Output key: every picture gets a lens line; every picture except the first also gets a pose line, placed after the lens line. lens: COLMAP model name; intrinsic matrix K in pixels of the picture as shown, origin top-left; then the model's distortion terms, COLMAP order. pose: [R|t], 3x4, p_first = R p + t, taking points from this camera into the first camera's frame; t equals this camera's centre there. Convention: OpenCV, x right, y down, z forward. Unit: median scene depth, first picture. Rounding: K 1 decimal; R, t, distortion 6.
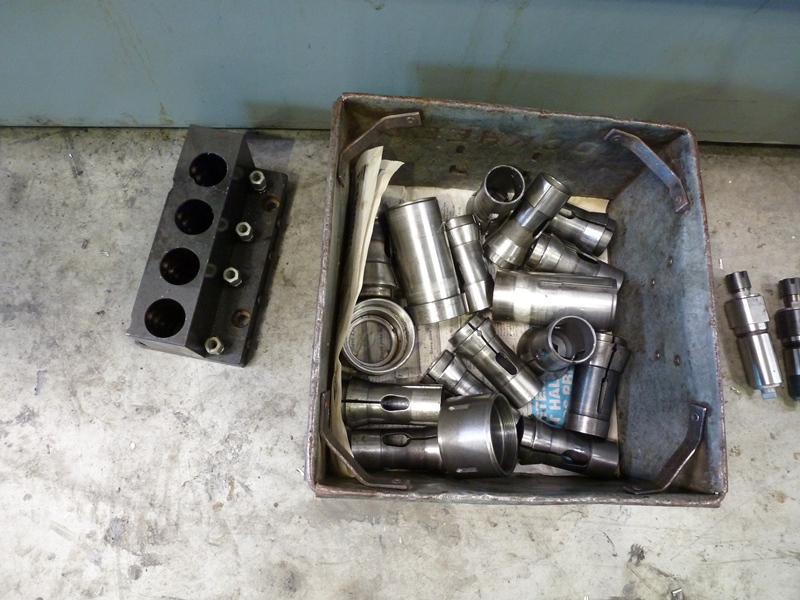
lens RADIAL K [[578.8, 0, 400.0], [0, 578.8, 300.0], [0, 0, 1]] dist [-0.068965, 0.032644]
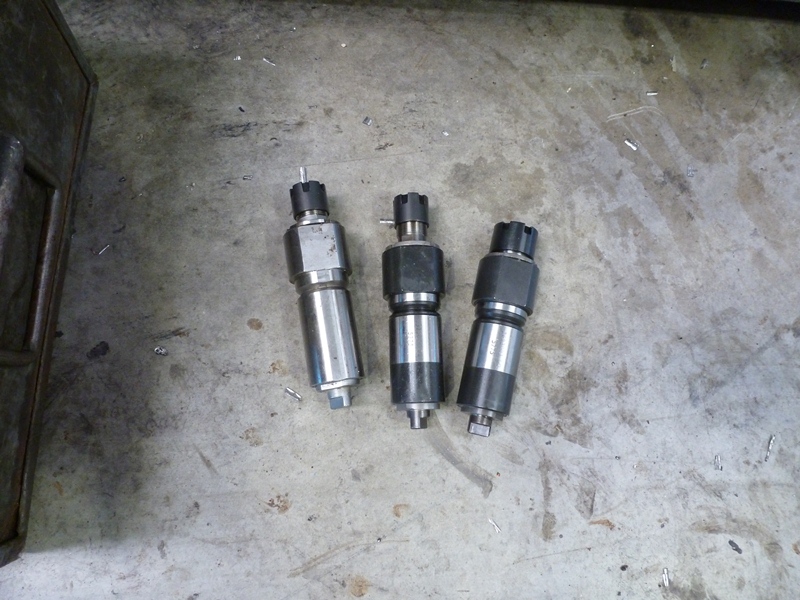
lens RADIAL K [[578.8, 0, 400.0], [0, 578.8, 300.0], [0, 0, 1]] dist [-0.068965, 0.032644]
pose [[0.998931, -0.013294, 0.044275, 0.622687], [0.013007, 0.999893, 0.006761, 0.060031], [-0.044360, -0.006178, 0.998997, 0.395632]]
